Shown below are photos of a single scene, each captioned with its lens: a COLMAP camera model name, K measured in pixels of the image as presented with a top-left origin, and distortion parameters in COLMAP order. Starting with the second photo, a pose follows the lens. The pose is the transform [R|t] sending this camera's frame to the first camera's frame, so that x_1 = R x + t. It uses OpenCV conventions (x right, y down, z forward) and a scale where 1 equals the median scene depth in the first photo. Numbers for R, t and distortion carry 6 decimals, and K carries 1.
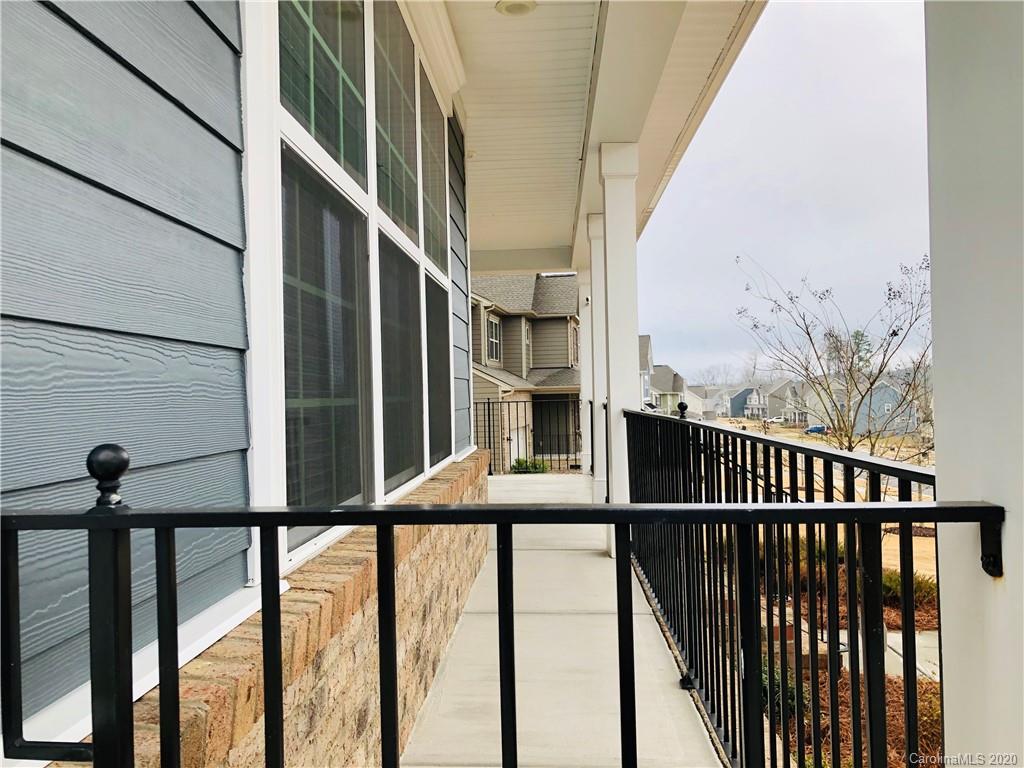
lens RADIAL K [[804.5, 0, 510.4], [0, 804.5, 384.3], [0, 0, 1]] dist [0.007301, 0.002819]
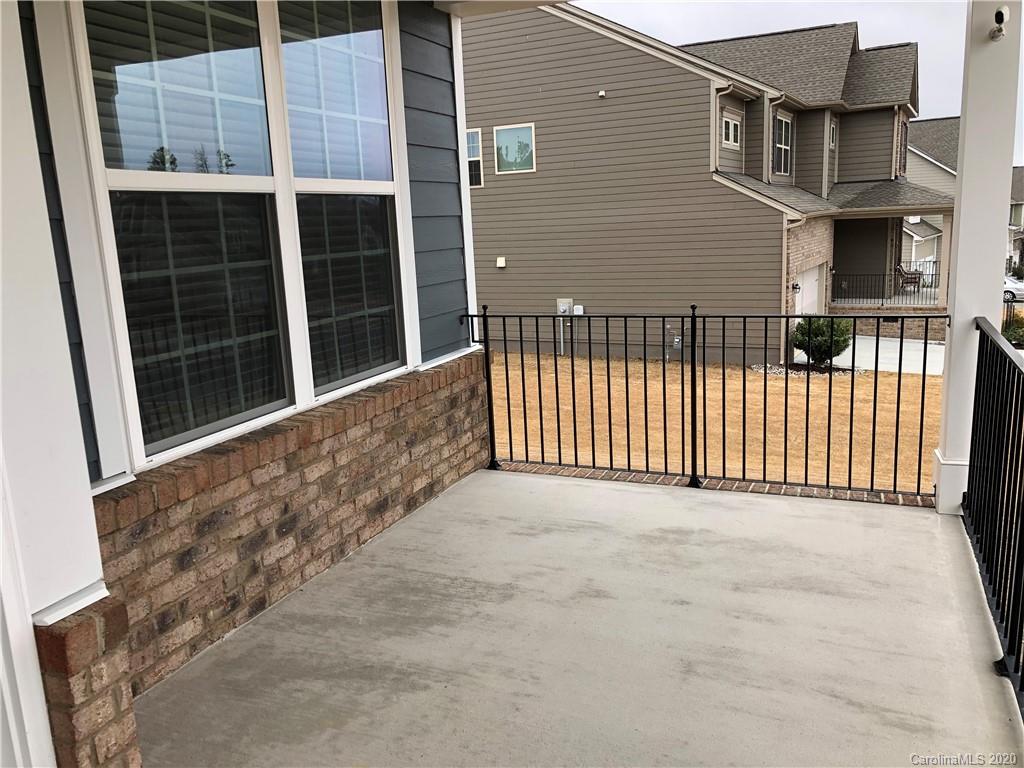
lens RADIAL K [[804.5, 0, 511.3], [0, 804.5, 380.3], [0, 0, 1]] dist [0.007301, 0.002819]
pose [[0.938480, 0.048696, -0.341884, 0.008782], [0.027833, 0.976121, 0.215436, -0.011464], [0.344211, -0.211698, 0.914715, 0.192839]]
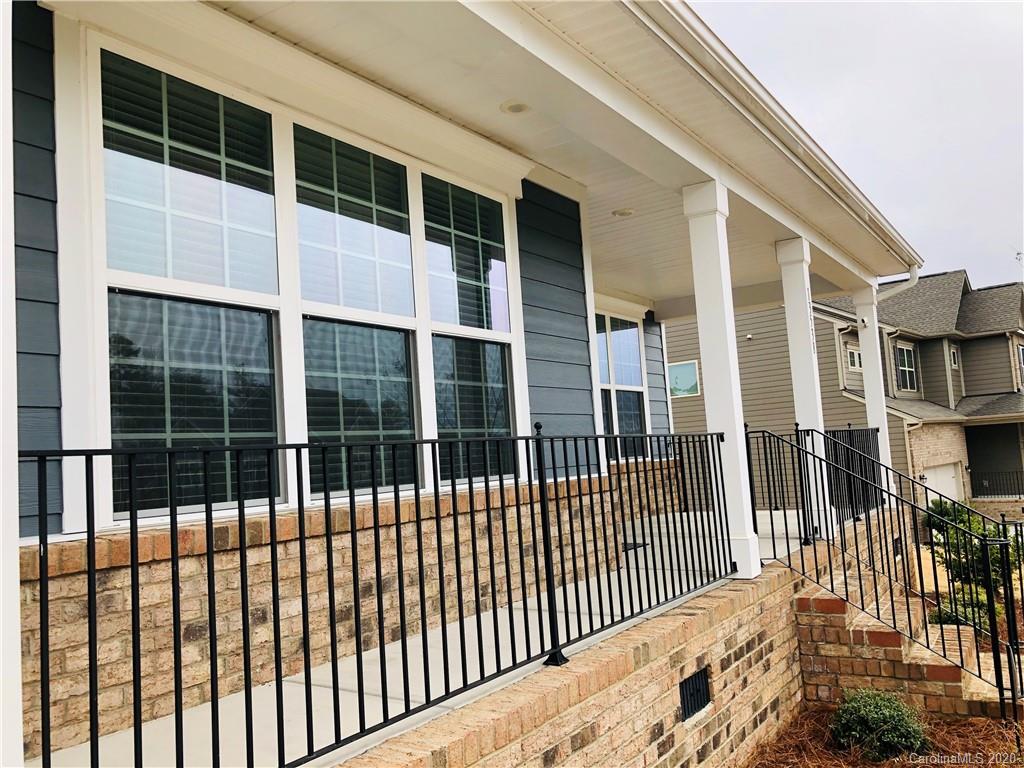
lens RADIAL K [[804.5, 0, 507.9], [0, 804.5, 389.1], [0, 0, 1]] dist [0.007301, 0.002819]
pose [[0.845938, -0.078566, -0.527461, 0.075946], [0.051076, 0.996478, -0.066511, 0.005501], [0.530829, 0.029323, 0.846972, -0.005227]]
